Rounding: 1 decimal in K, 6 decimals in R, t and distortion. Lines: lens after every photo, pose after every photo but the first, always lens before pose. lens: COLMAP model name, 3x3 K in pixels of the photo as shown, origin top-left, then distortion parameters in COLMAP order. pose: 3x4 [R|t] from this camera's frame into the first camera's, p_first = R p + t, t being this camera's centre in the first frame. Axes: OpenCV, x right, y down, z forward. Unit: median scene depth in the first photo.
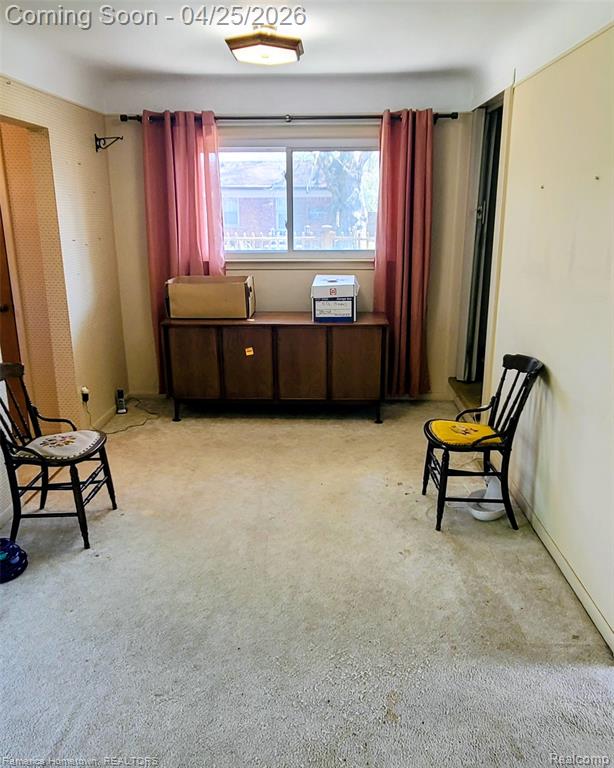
lens RADIAL K [[636.5, 0, 306.9], [0, 636.5, 381.9], [0, 0, 1]] dist [0.043919, -0.000246]
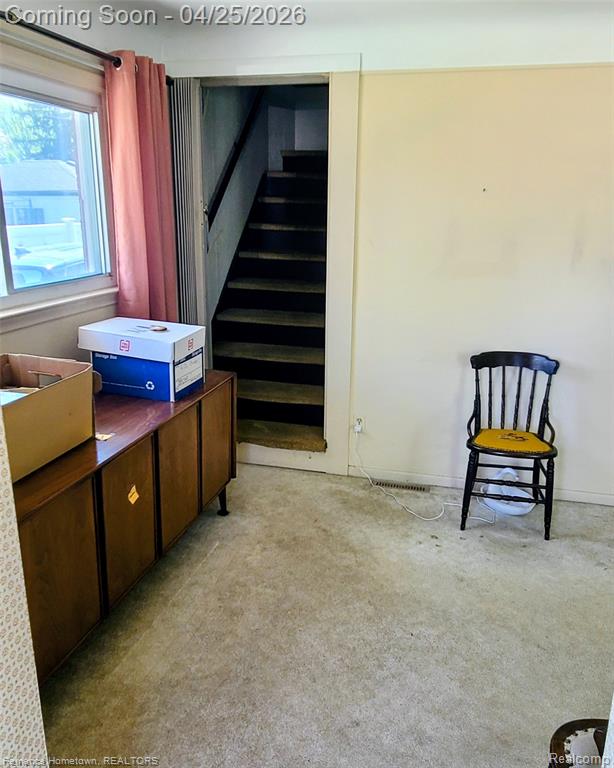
lens RADIAL K [[636.5, 0, 308.6], [0, 636.5, 386.5], [0, 0, 1]] dist [0.043919, -0.000246]
pose [[0.207622, -0.260290, 0.942943, -0.519865], [0.251418, 0.945765, 0.205711, -0.199969], [-0.945348, 0.194363, 0.261804, 0.736054]]
